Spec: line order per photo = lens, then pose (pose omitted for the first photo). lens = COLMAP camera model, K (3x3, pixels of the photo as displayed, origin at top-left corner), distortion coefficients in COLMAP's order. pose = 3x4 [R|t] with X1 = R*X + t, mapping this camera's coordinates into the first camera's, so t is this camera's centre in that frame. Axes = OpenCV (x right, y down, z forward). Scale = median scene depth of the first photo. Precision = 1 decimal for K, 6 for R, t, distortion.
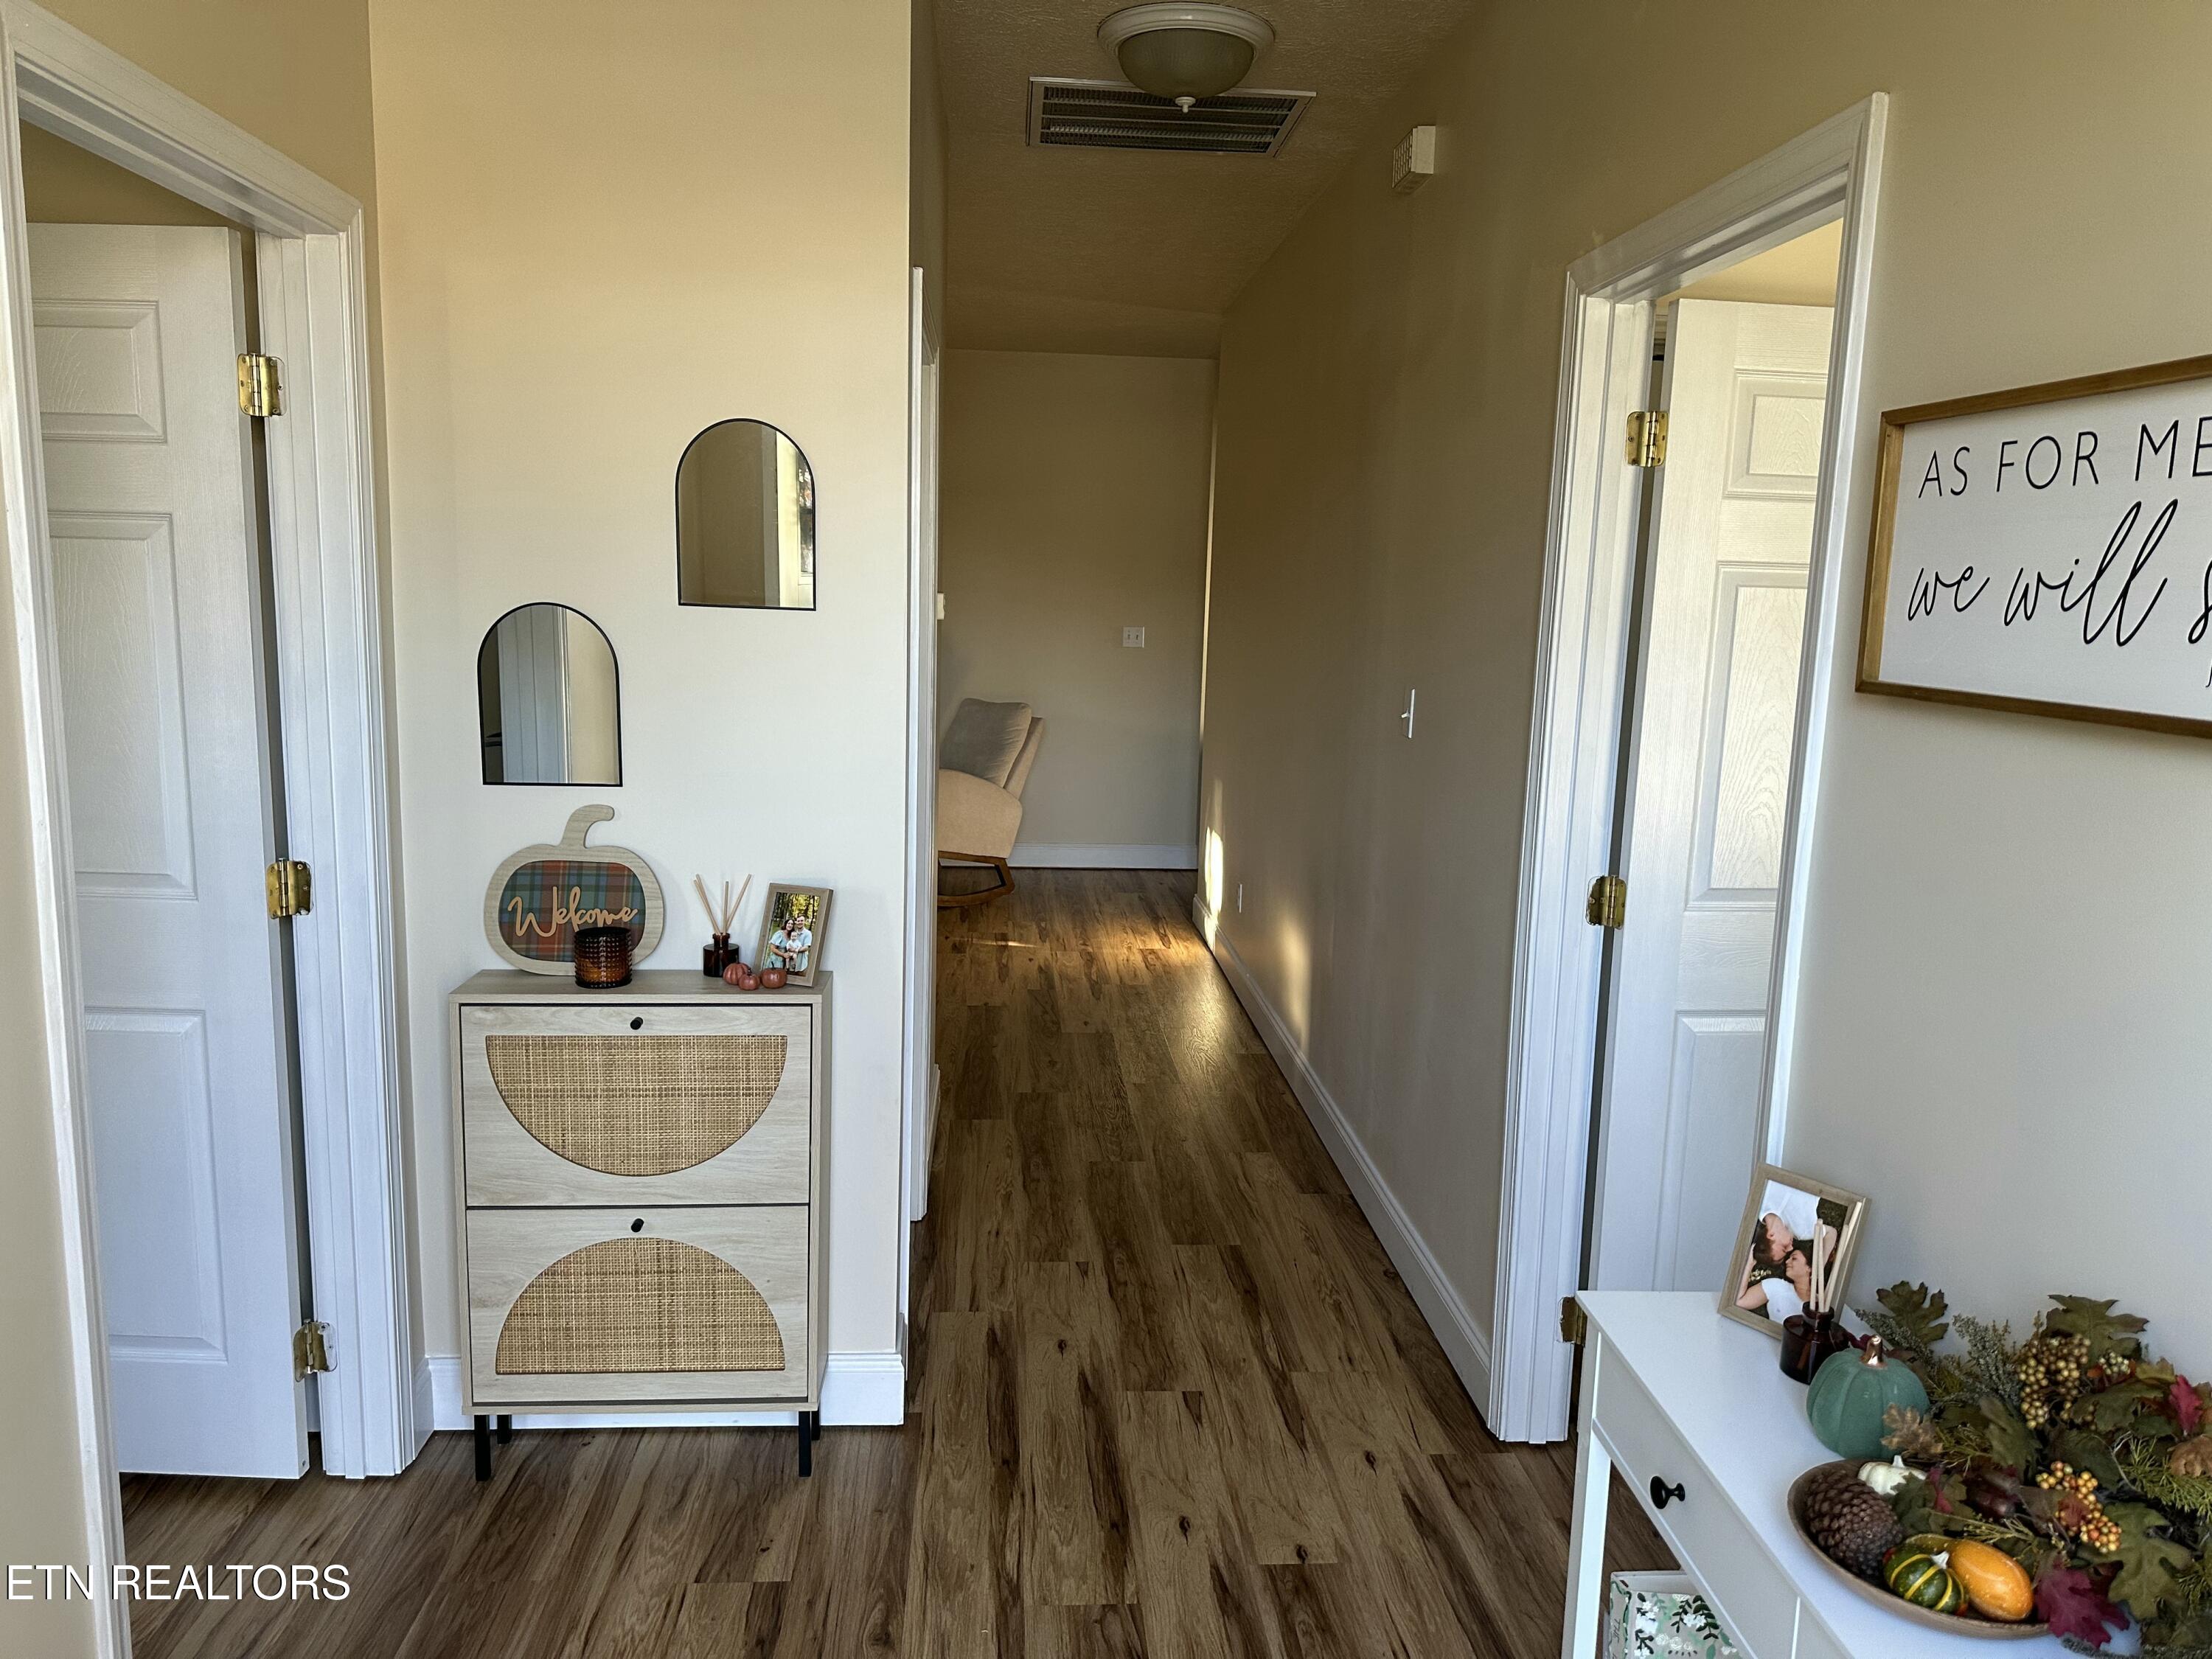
lens RADIAL K [[1546.5, 0, 1104.4], [0, 1546.5, 827.1], [0, 0, 1]] dist [0.002086, 0.000411]
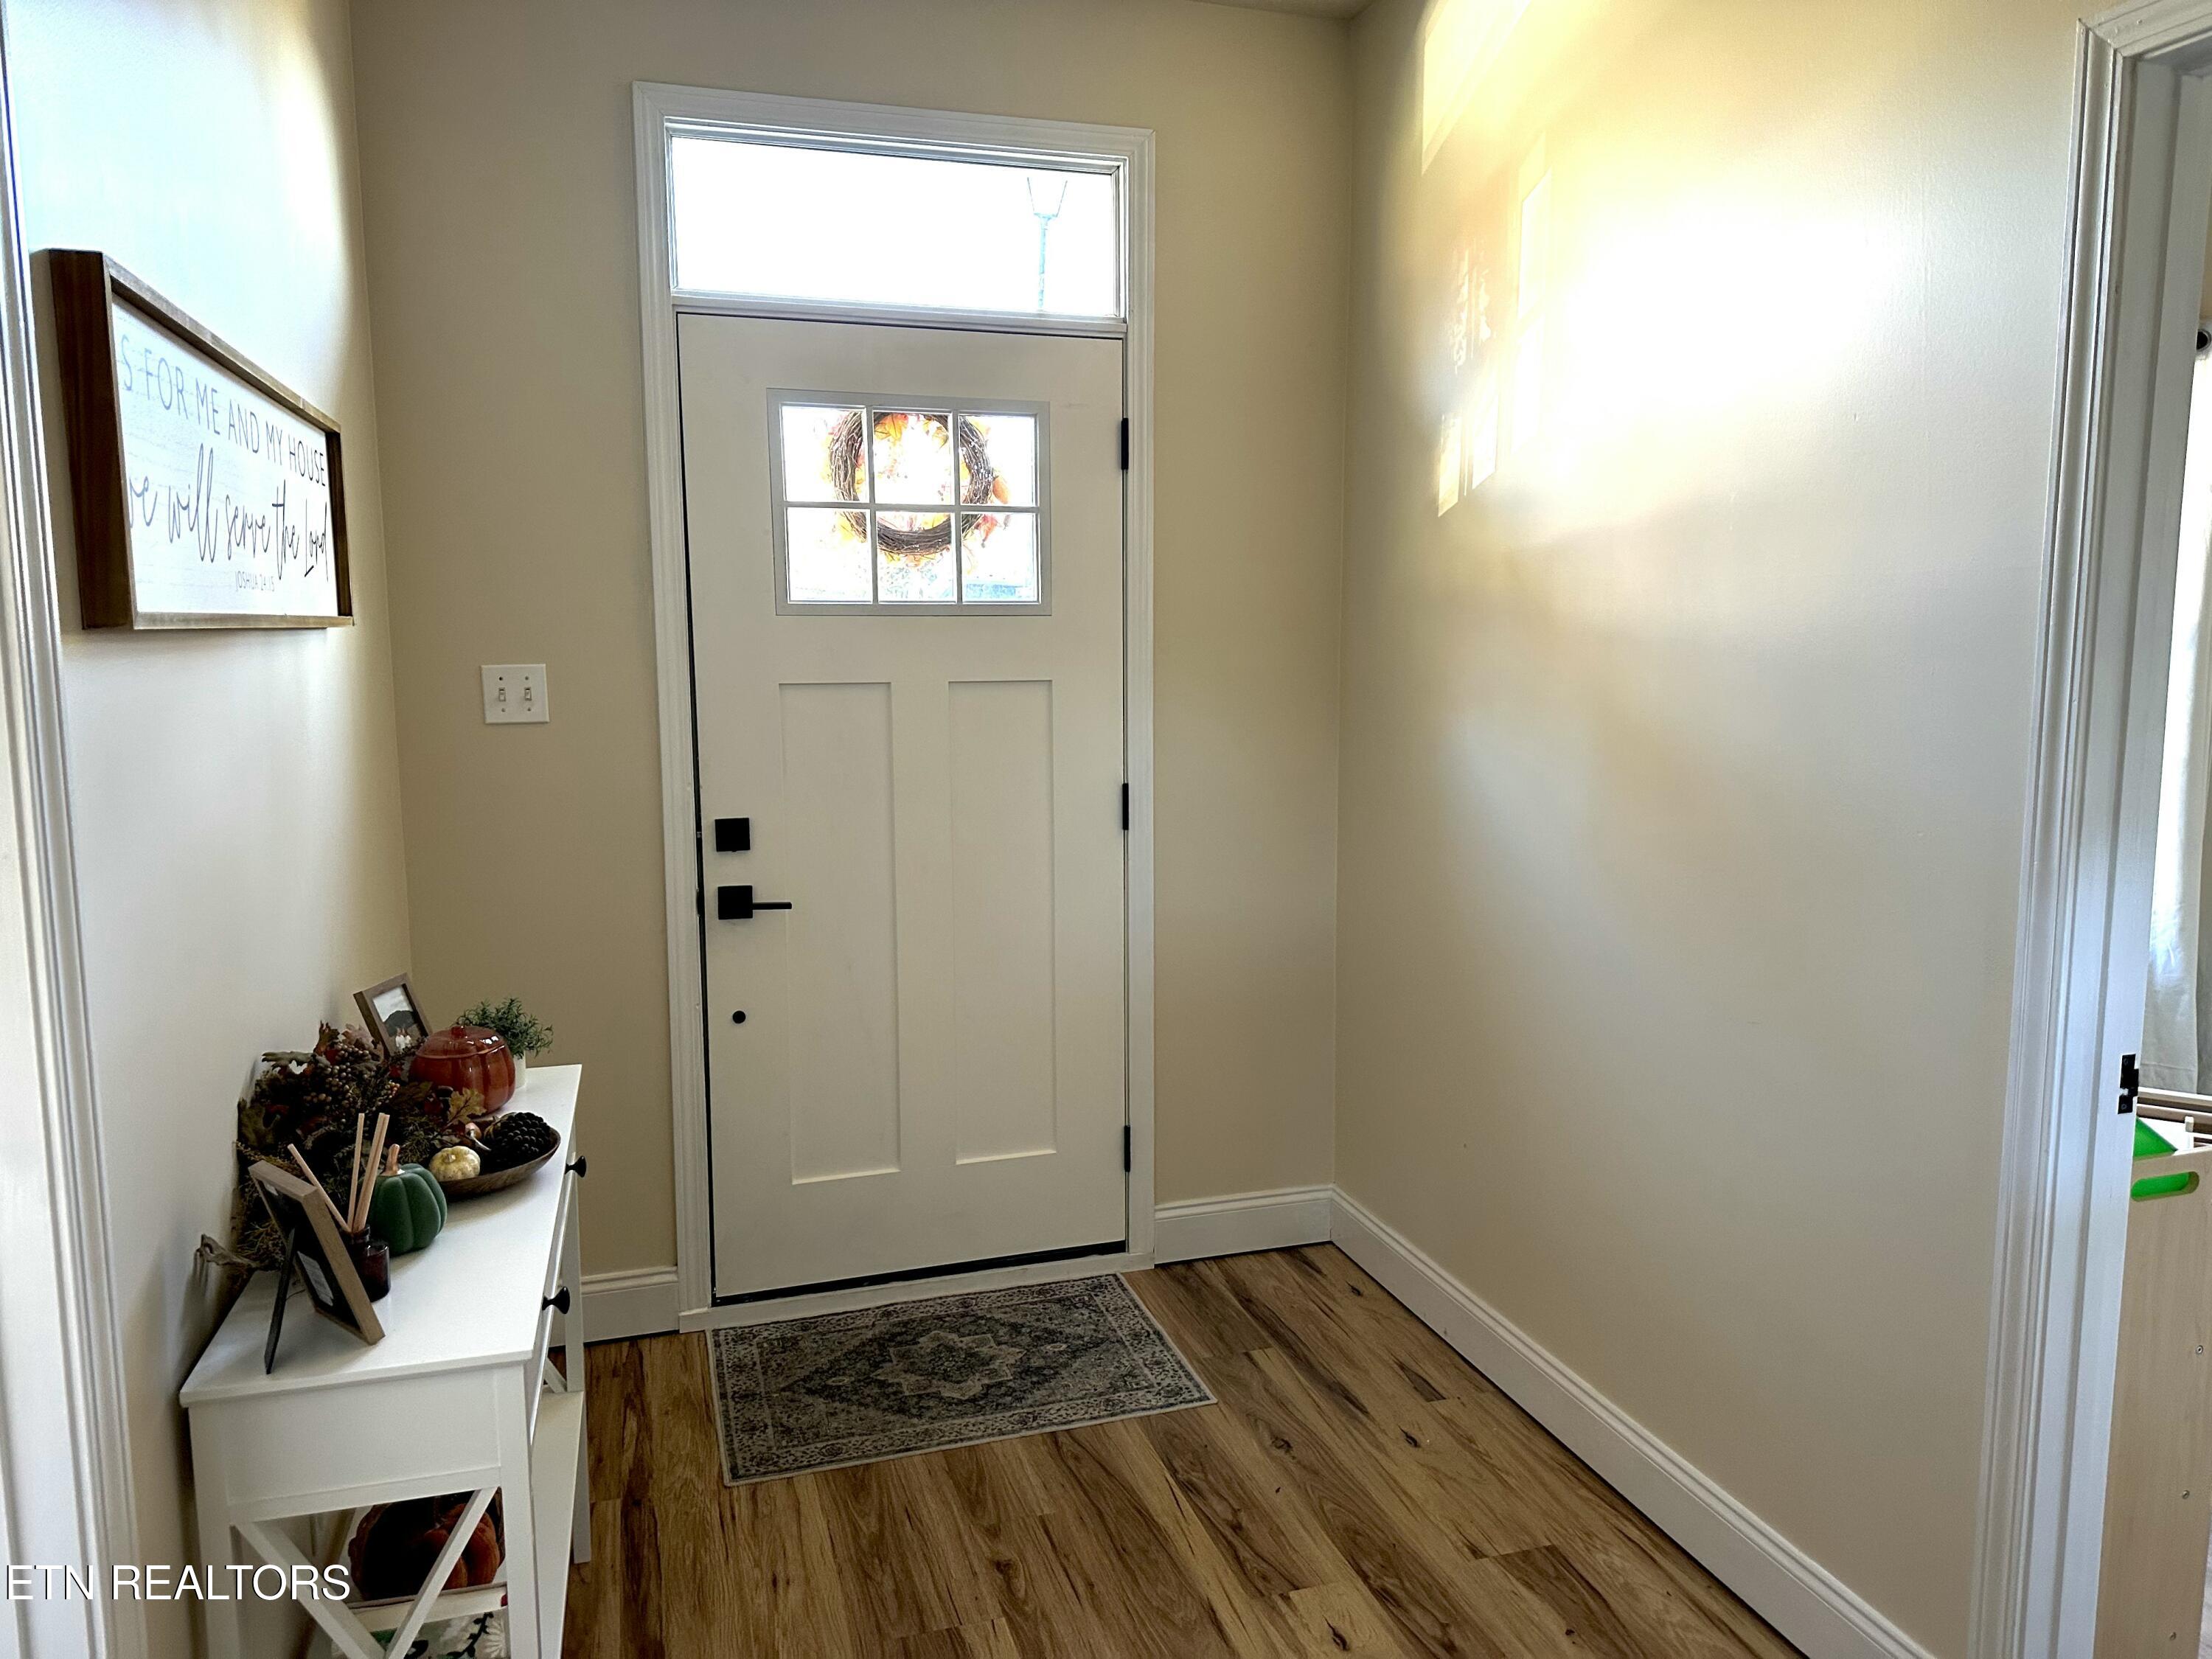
lens RADIAL K [[1546.5, 0, 1107.5], [0, 1546.5, 827.4], [0, 0, 1]] dist [0.002086, 0.000411]
pose [[-0.973326, 0.008947, -0.229253, 0.037989], [-0.054422, 0.961716, 0.268588, -0.299683], [0.222879, 0.273900, -0.935577, 1.894219]]
